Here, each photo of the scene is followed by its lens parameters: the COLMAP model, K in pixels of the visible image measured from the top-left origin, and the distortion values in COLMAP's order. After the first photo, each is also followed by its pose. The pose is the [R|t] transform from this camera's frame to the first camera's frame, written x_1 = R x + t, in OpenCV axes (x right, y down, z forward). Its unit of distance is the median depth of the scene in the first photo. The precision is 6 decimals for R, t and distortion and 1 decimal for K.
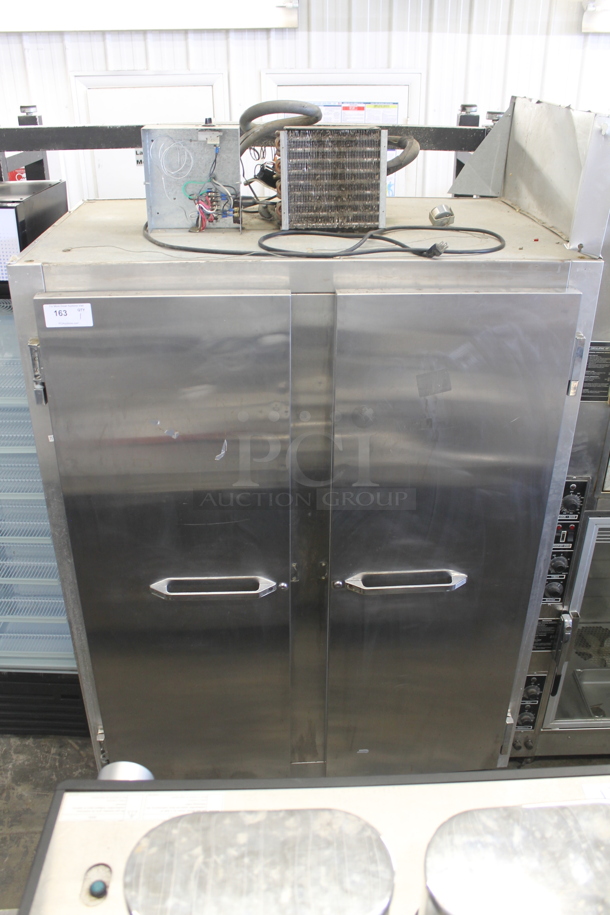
lens RADIAL K [[739.2, 0, 304.3], [0, 739.2, 457.5], [0, 0, 1]] dist [-0.149536, 0.009038]
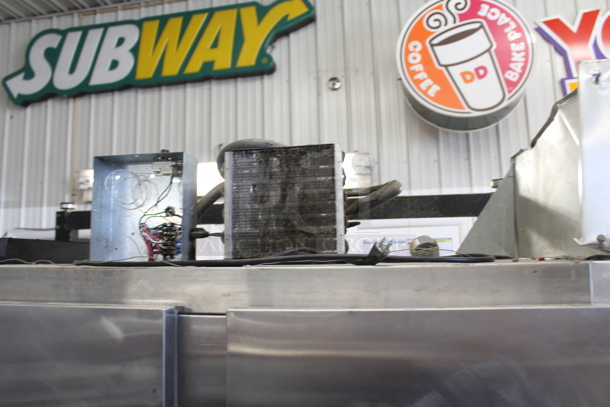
lens RADIAL K [[492.8, 0, 306.2], [0, 492.8, 201.6], [0, 0, 1]] dist [-0.149536, 0.009038]
pose [[0.973655, -0.045124, -0.223516, 0.201372], [-0.092538, 0.817685, -0.568180, -0.049593], [0.208404, 0.573895, 0.791968, 0.535510]]
